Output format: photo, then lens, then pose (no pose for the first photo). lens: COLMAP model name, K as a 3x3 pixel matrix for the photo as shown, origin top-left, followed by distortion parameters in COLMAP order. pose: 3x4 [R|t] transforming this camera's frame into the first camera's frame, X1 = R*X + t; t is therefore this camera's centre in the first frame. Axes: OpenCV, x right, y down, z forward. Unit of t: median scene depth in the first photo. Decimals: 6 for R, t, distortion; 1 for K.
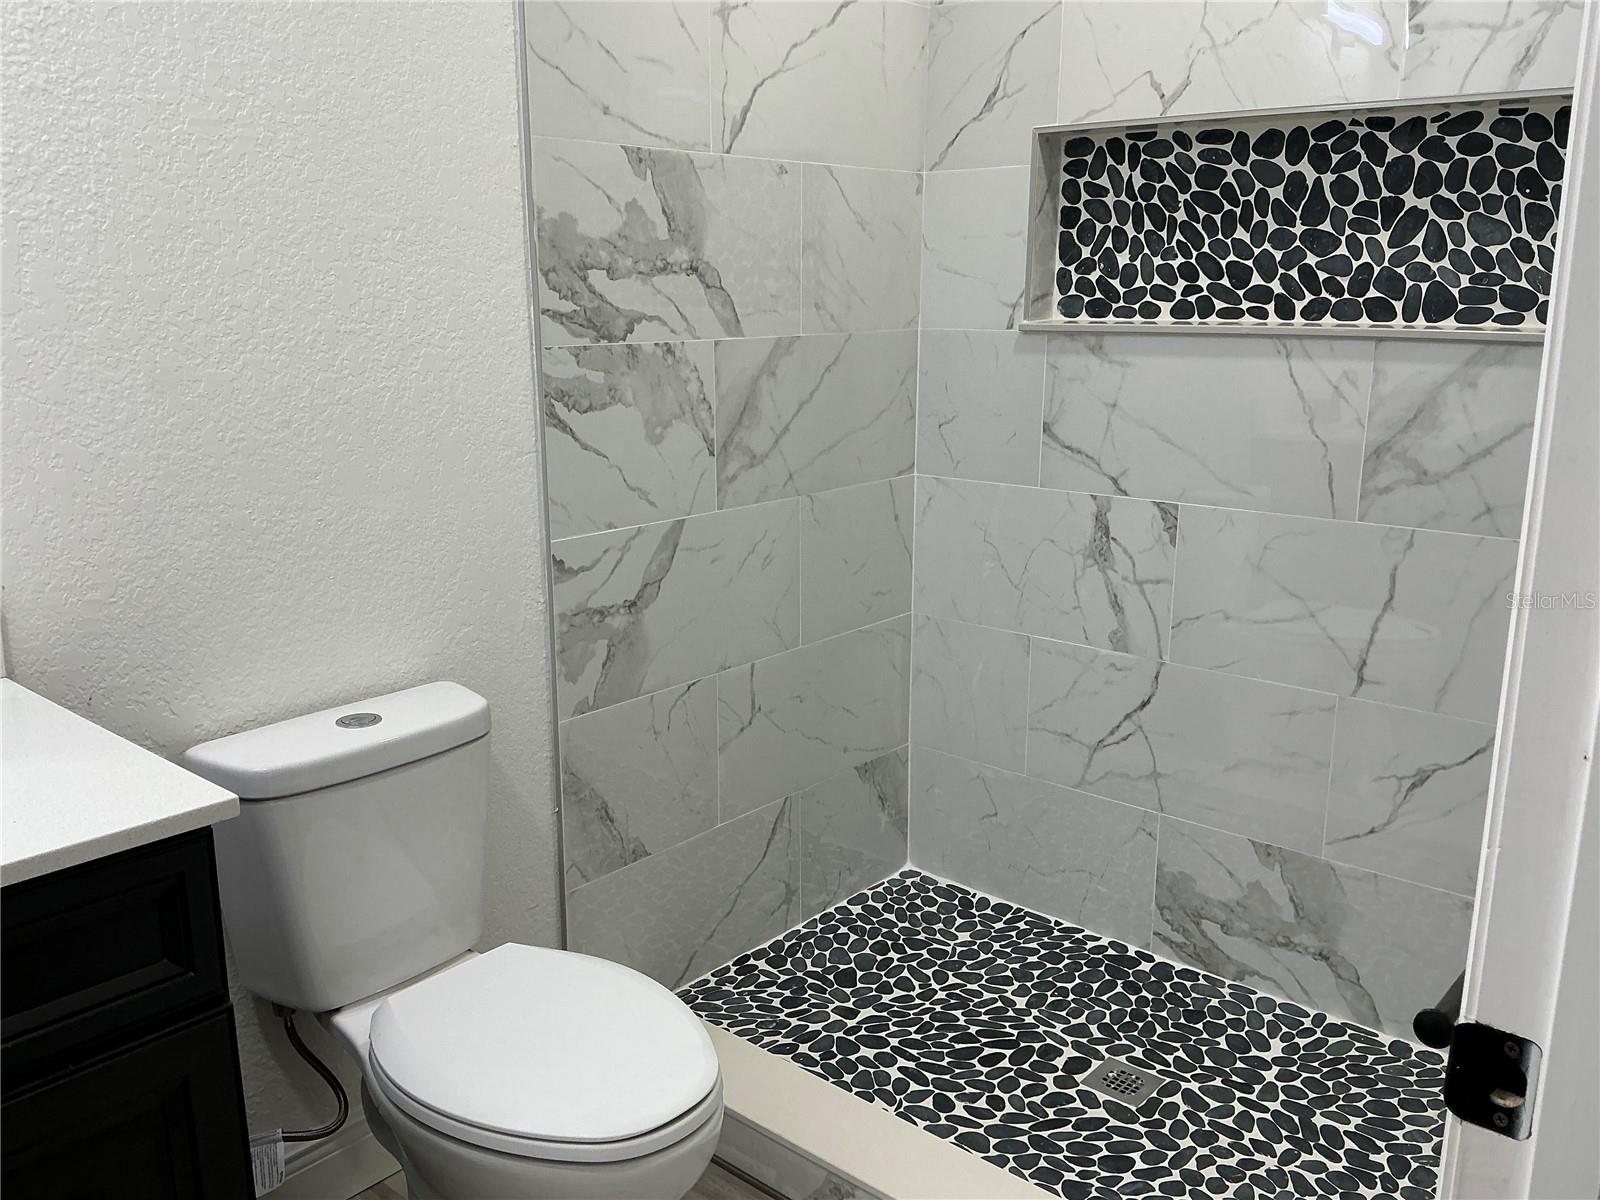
lens RADIAL K [[1321.9, 0, 774.7], [0, 1321.9, 595.2], [0, 0, 1]] dist [0.071835, -0.168477]
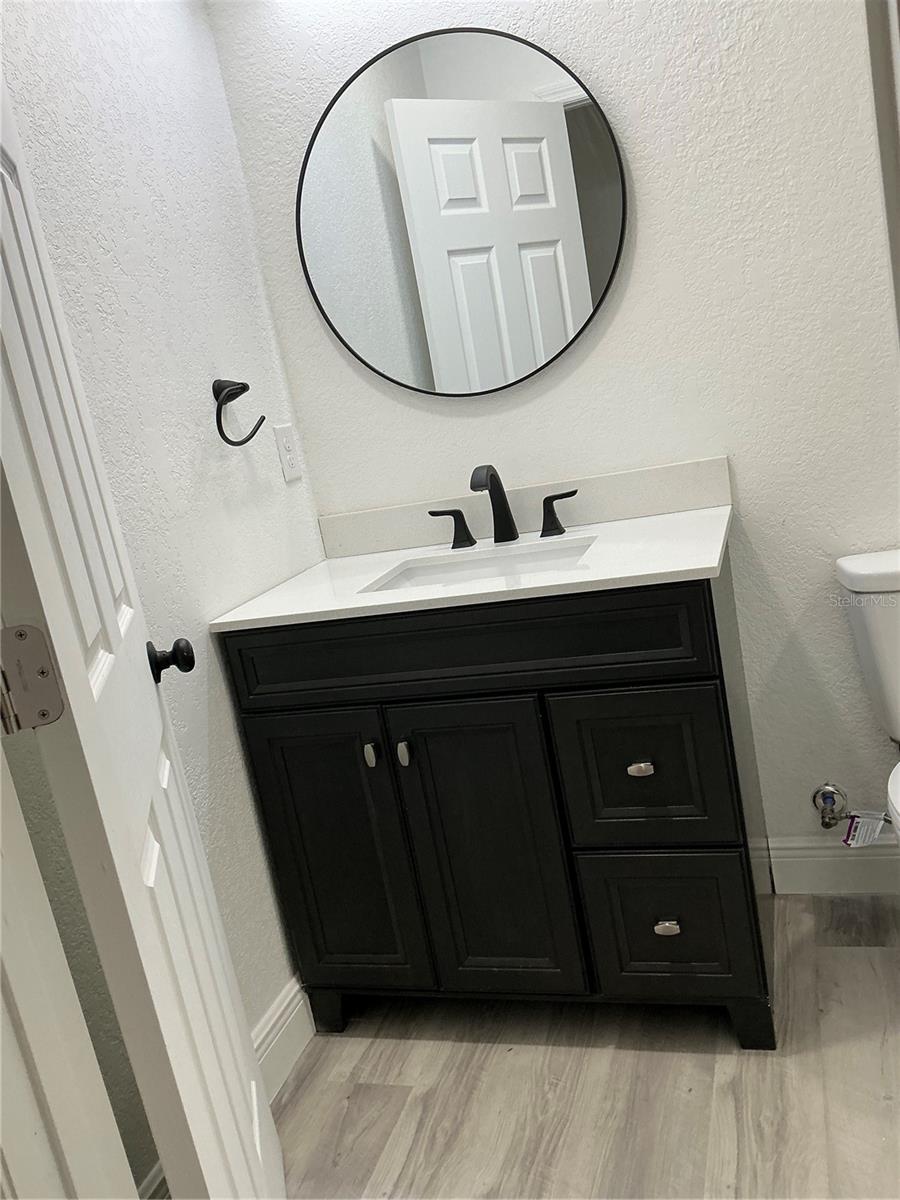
lens RADIAL K [[991.4, 0, 444.2], [0, 991.4, 603.6], [0, 0, 1]] dist [0.071835, -0.168477]
pose [[0.381214, 0.122796, -0.916295, 0.368978], [-0.022862, 0.992088, 0.123442, 0.025222], [0.924204, -0.026109, 0.381005, 0.079987]]
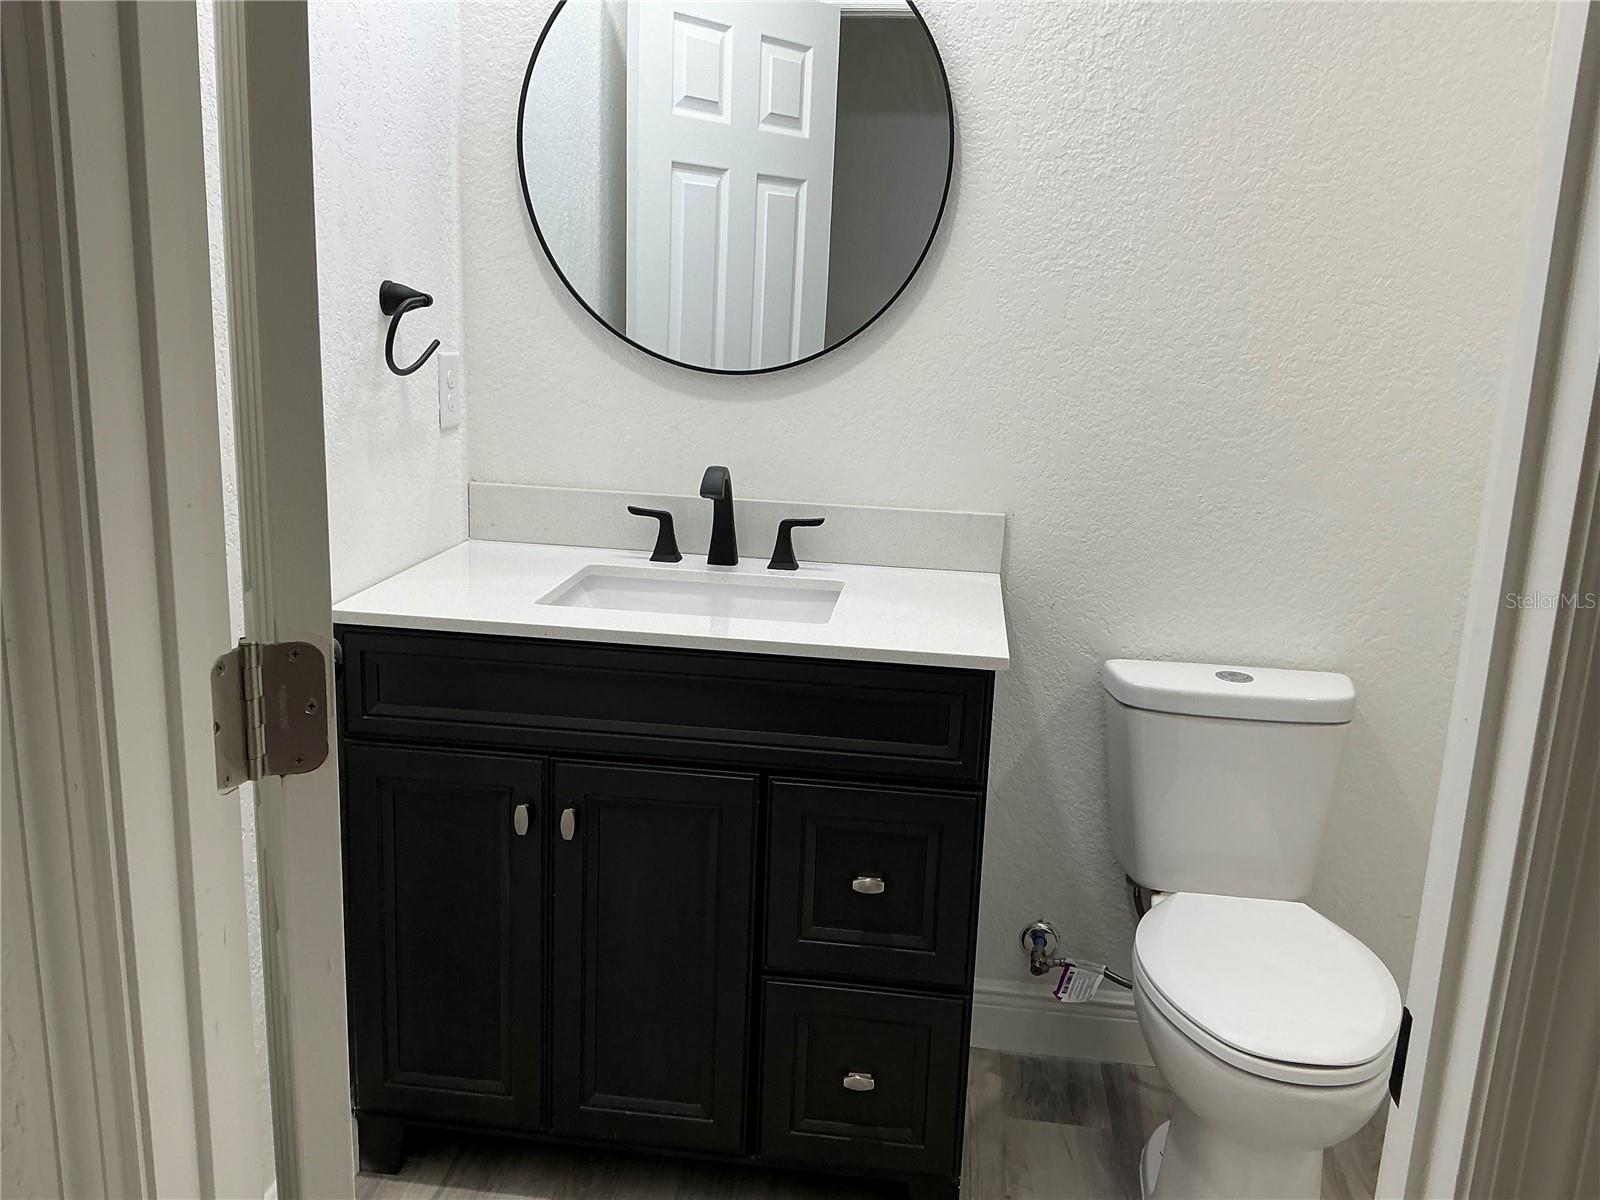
lens RADIAL K [[1321.9, 0, 789.1], [0, 1321.9, 601.0], [0, 0, 1]] dist [0.071835, -0.168477]
pose [[0.555612, 0.204435, -0.805917, 0.343123], [-0.224224, 0.970230, 0.091533, 0.005817], [0.800637, 0.129849, 0.584911, -0.040110]]
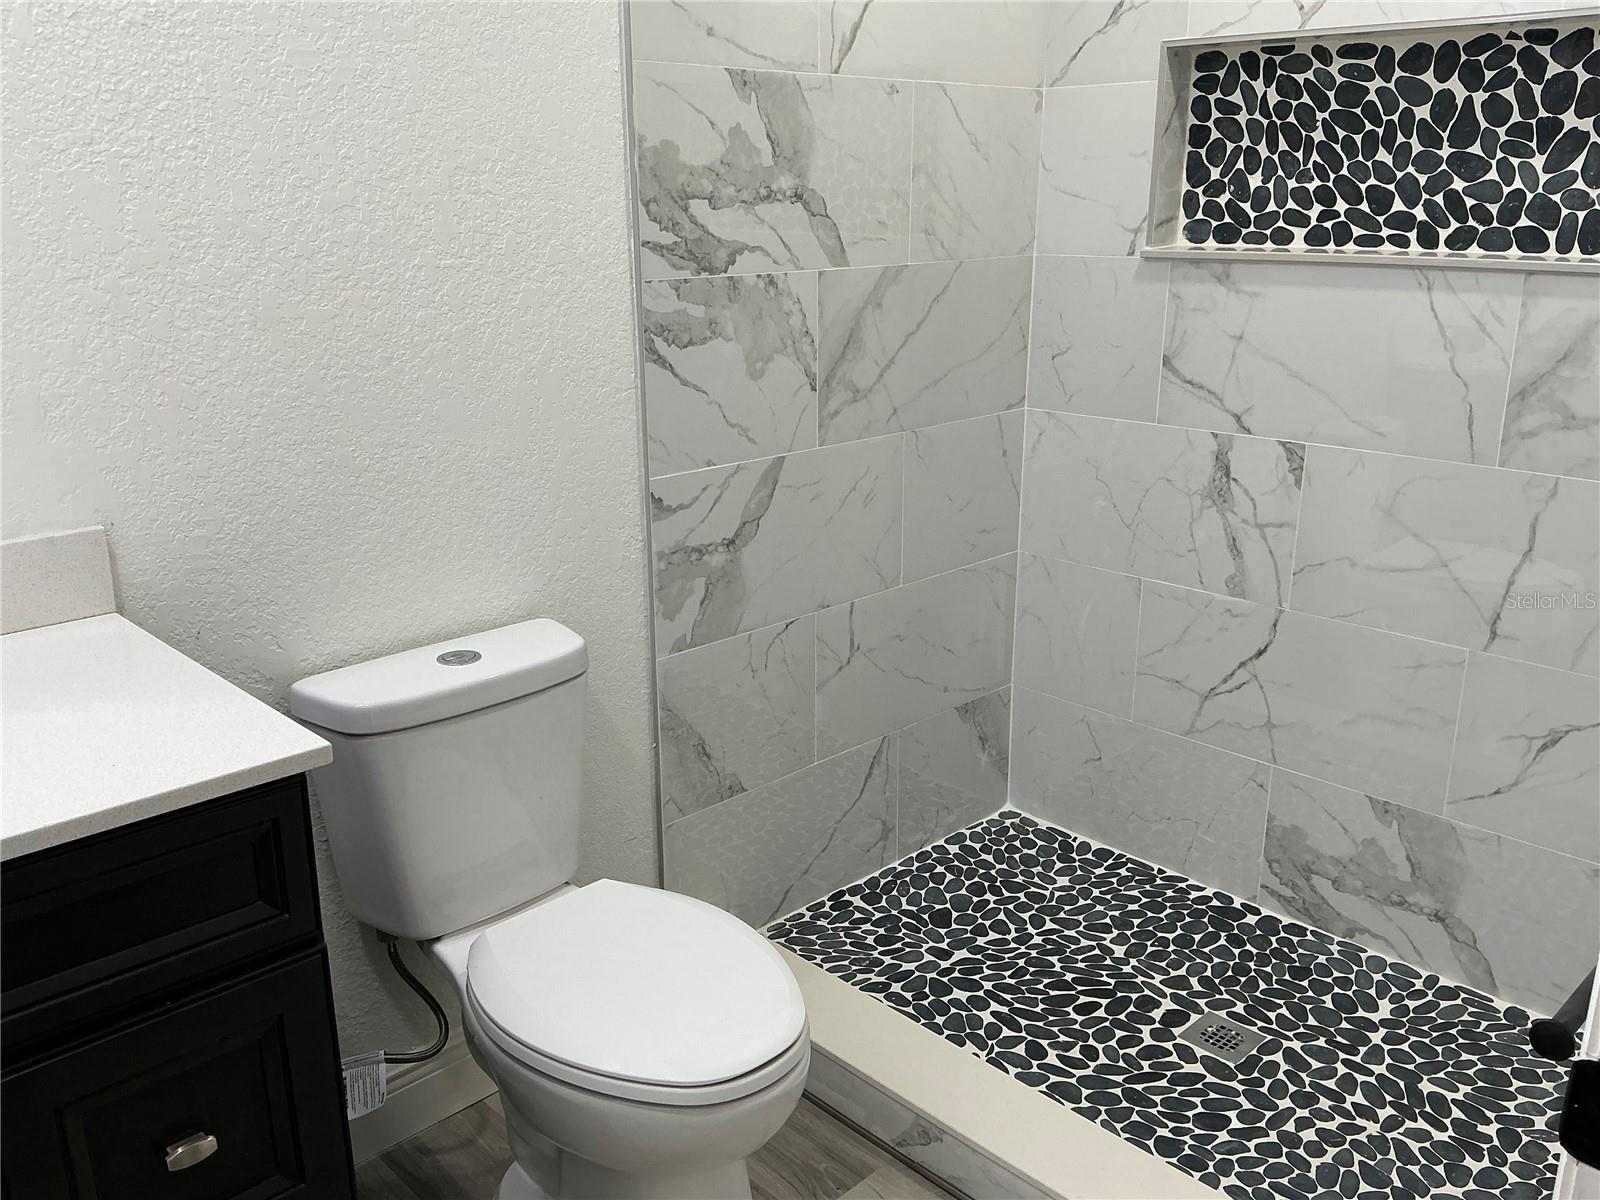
lens RADIAL K [[1321.9, 0, 772.4], [0, 1321.9, 596.2], [0, 0, 1]] dist [0.071835, -0.168477]
pose [[0.996309, 0.020009, -0.083477, 0.006825], [-0.014820, 0.997946, 0.062324, -0.015058], [0.084552, -0.060857, 0.994559, 0.016211]]
